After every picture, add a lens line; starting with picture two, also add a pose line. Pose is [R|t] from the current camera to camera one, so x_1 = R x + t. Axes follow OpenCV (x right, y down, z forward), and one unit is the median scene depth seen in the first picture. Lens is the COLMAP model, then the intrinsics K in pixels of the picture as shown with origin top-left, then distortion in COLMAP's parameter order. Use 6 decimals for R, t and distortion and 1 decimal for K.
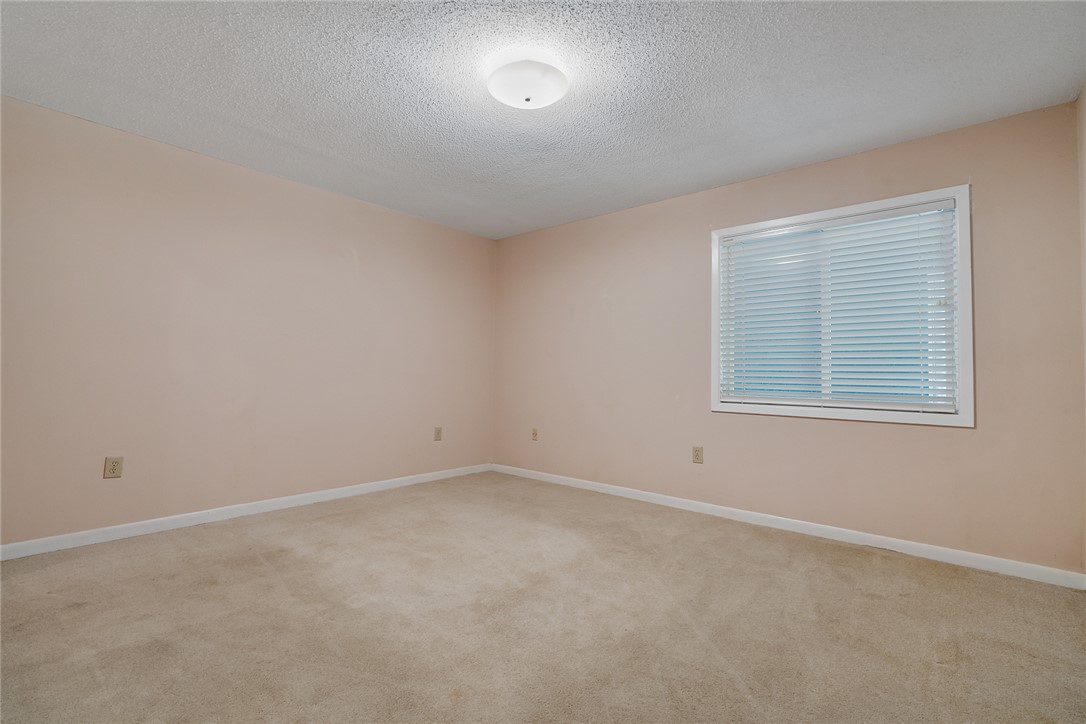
lens RADIAL K [[509.4, 0, 542.7], [0, 509.4, 366.6], [0, 0, 1]] dist [-0.003736, 0.000495]
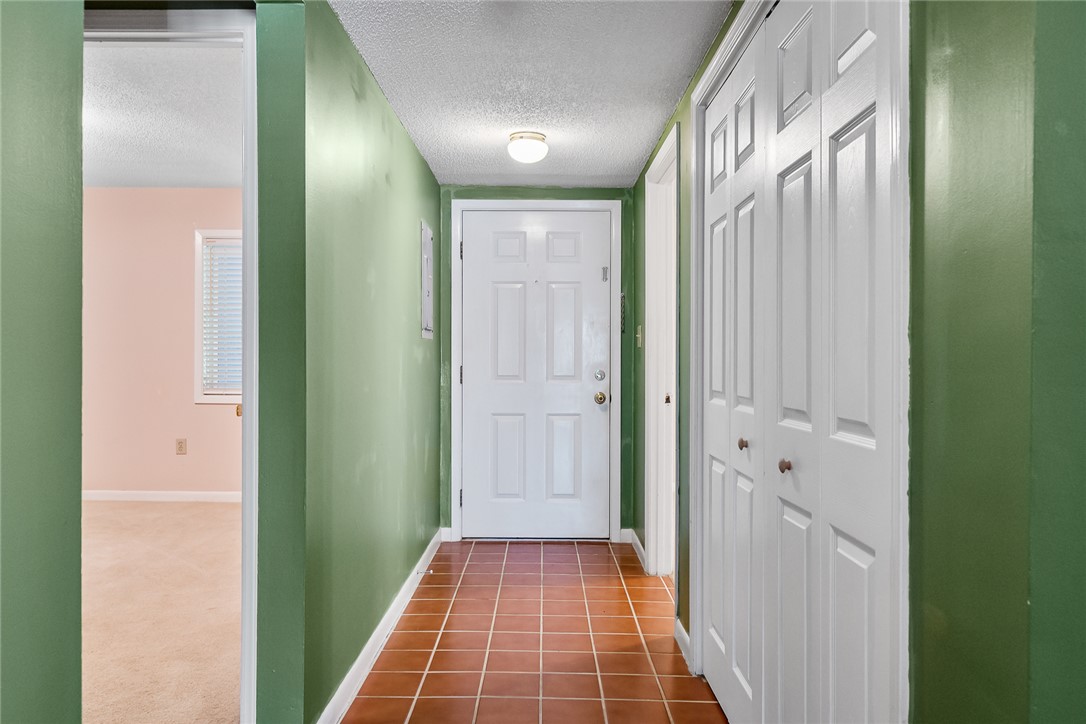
lens RADIAL K [[752.5, 0, 548.1], [0, 752.5, 365.6], [0, 0, 1]] dist [0.004388, 0.006517]
pose [[0.751282, -0.006009, 0.659954, -0.144358], [-0.002042, 0.999933, 0.011429, -0.009417], [-0.659978, -0.009933, 0.751219, -0.639777]]
